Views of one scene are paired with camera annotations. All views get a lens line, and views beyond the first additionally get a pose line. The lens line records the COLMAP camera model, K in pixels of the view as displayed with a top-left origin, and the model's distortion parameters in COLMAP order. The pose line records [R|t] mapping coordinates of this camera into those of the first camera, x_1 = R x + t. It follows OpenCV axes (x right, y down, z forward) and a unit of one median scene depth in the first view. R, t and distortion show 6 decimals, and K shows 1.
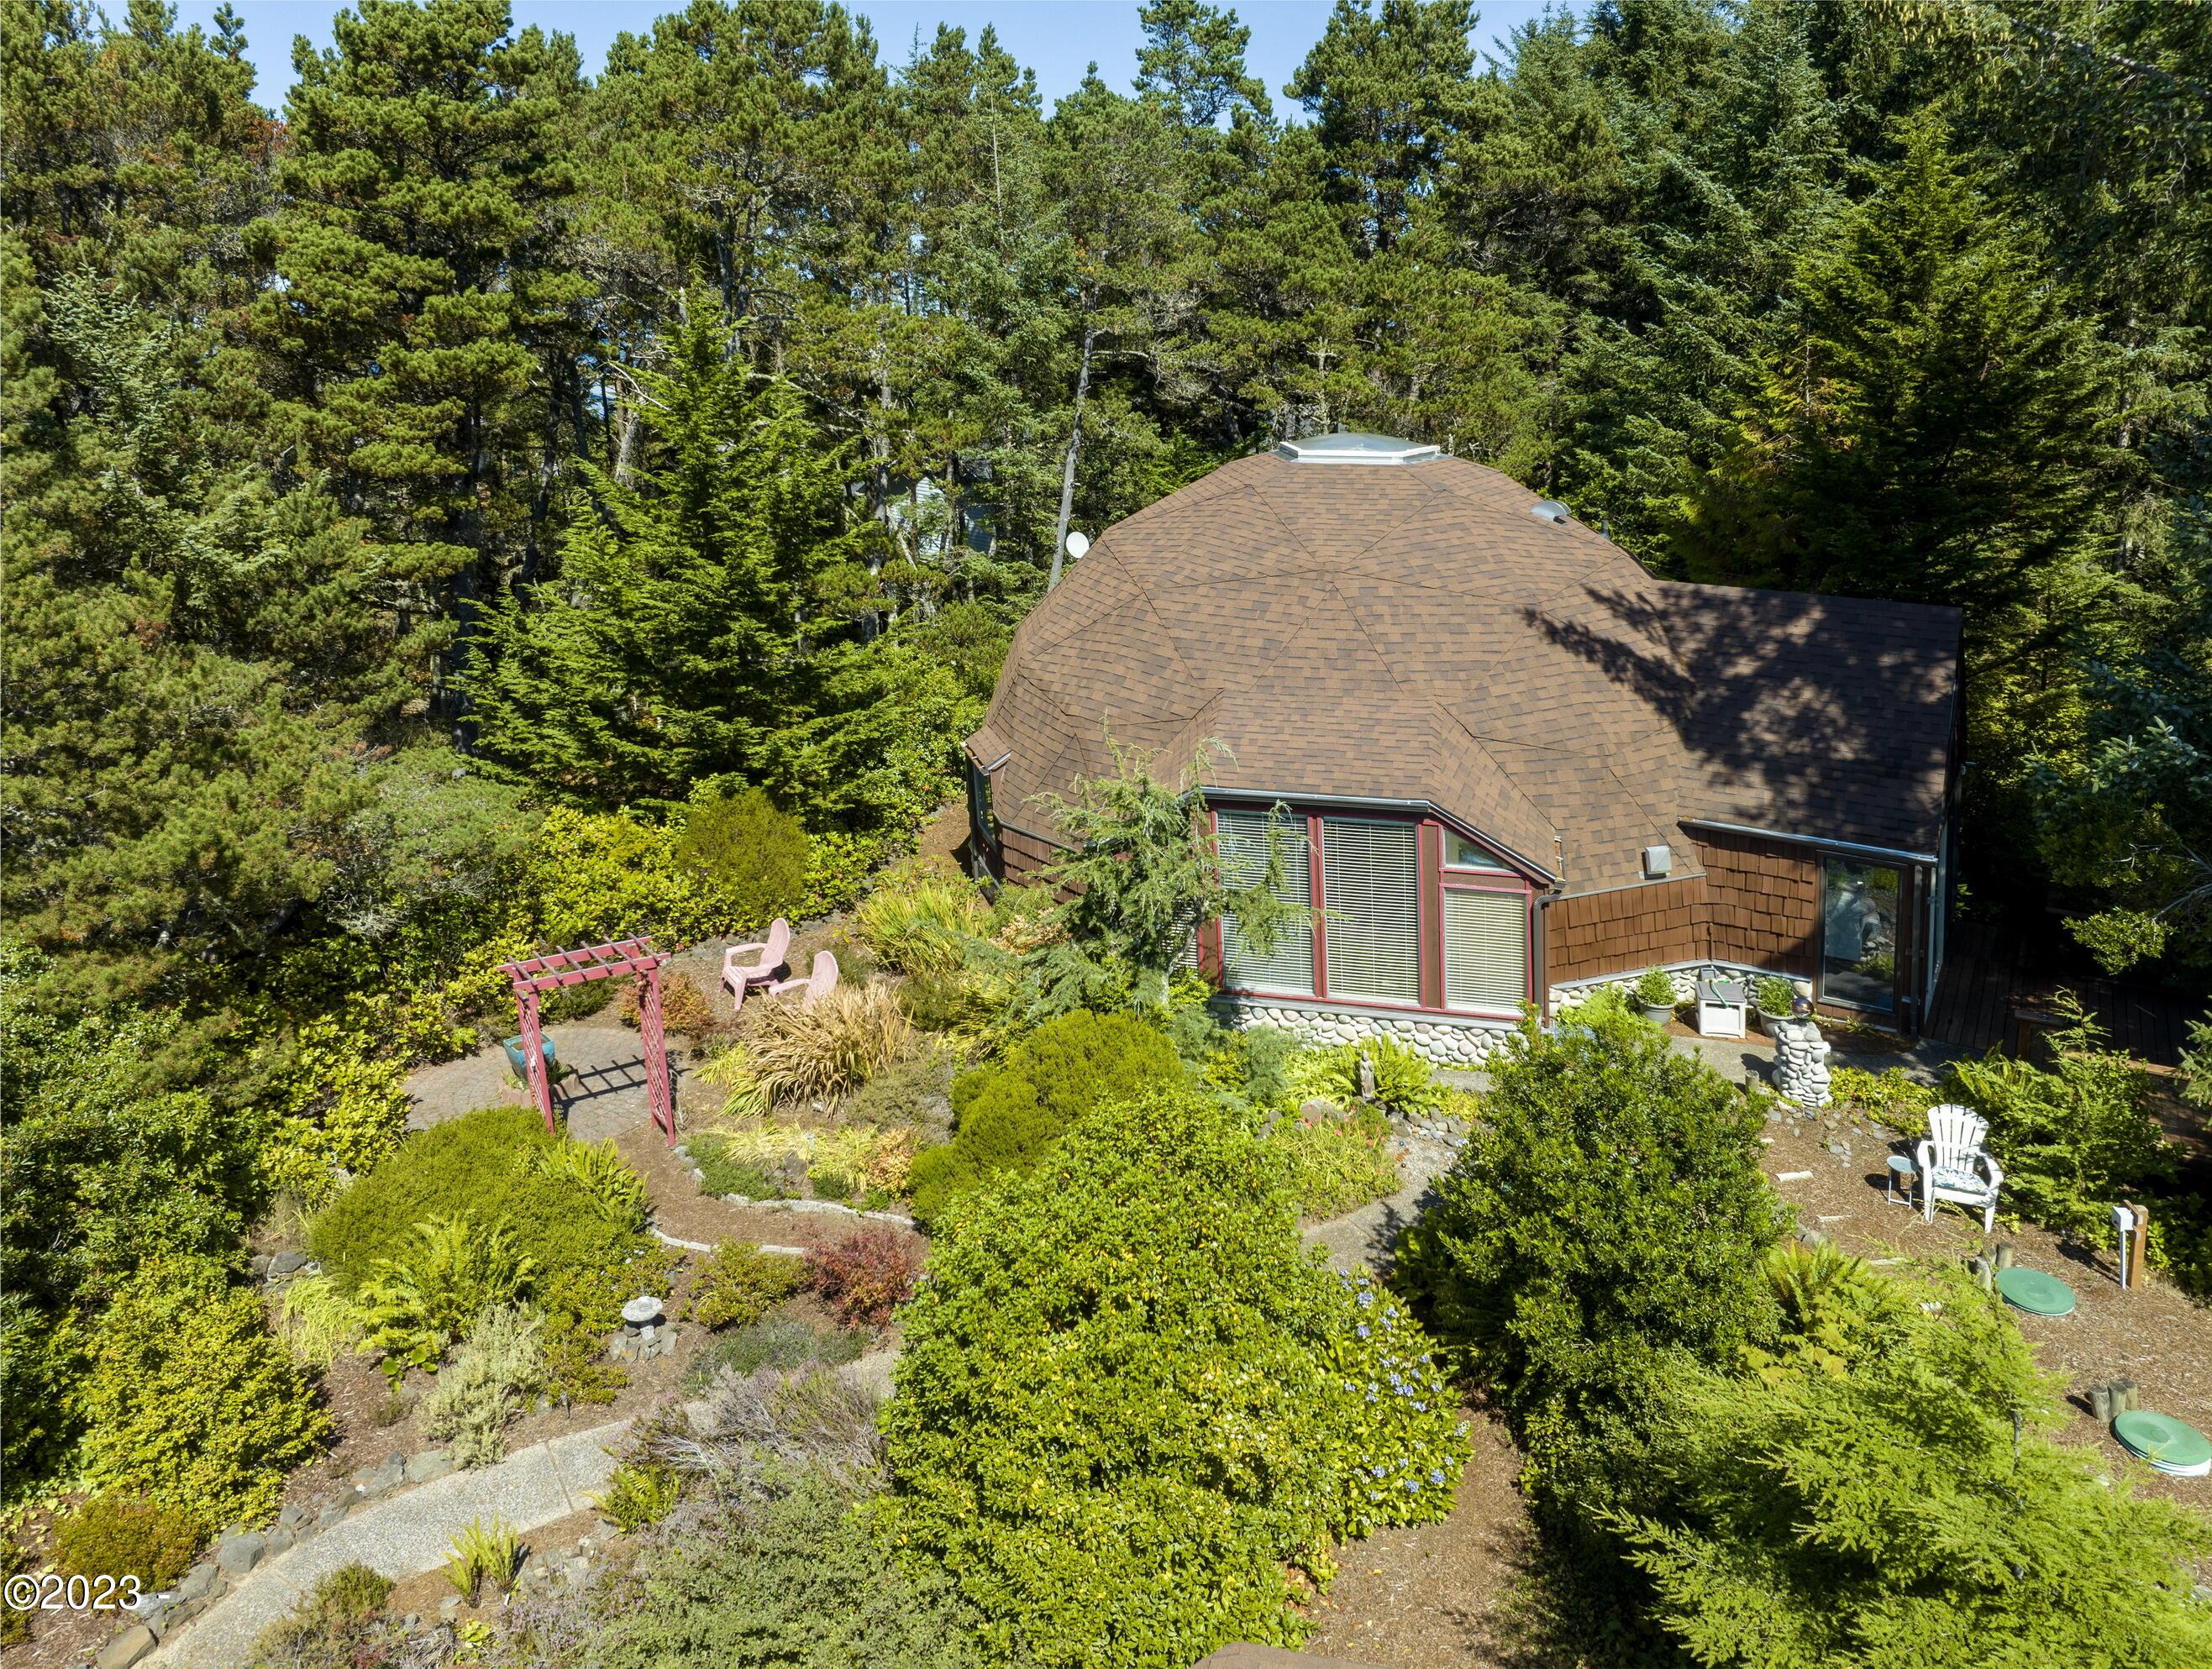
lens RADIAL K [[1926.4, 0, 1106.0], [0, 1926.4, 834.5], [0, 0, 1]] dist [0.002290, 0.009008]
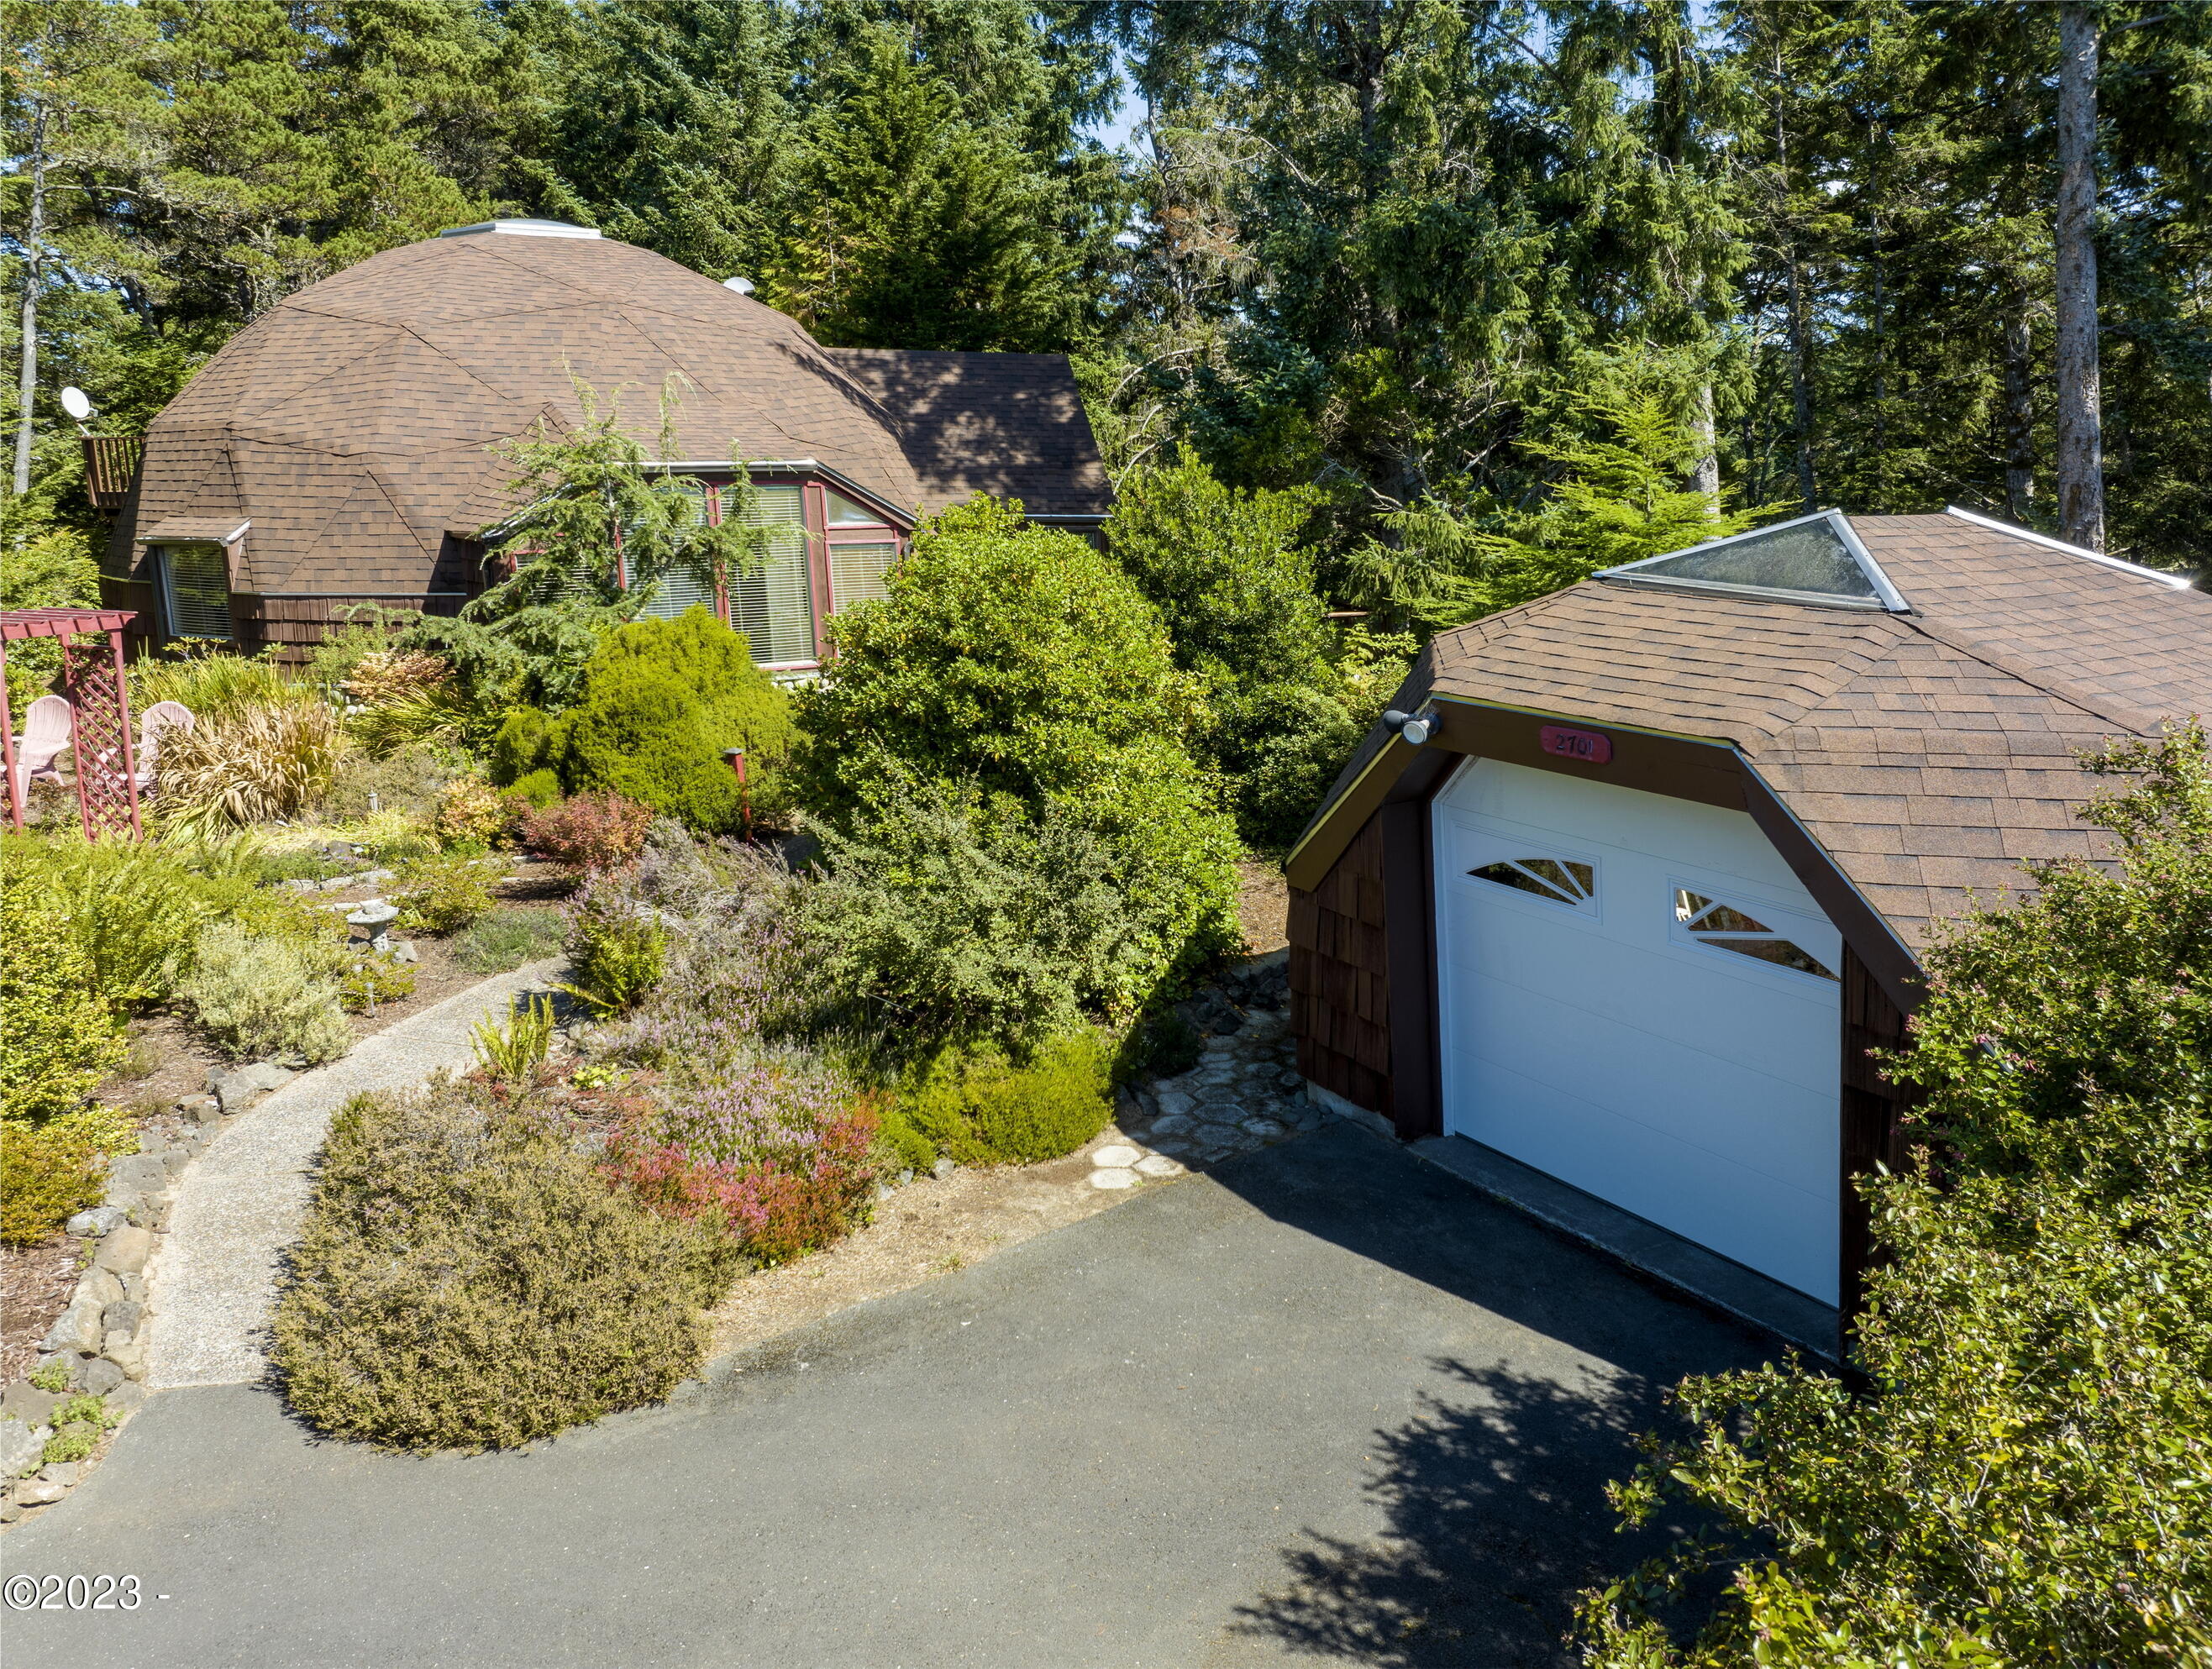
lens RADIAL K [[1926.4, 0, 1106.0], [0, 1926.4, 834.5], [0, 0, 1]] dist [0.002290, 0.009008]
pose [[0.677560, -0.120578, 0.725516, -0.498613], [0.211672, 0.976701, -0.035357, 0.241921], [-0.704349, 0.177528, 0.687297, 0.136387]]
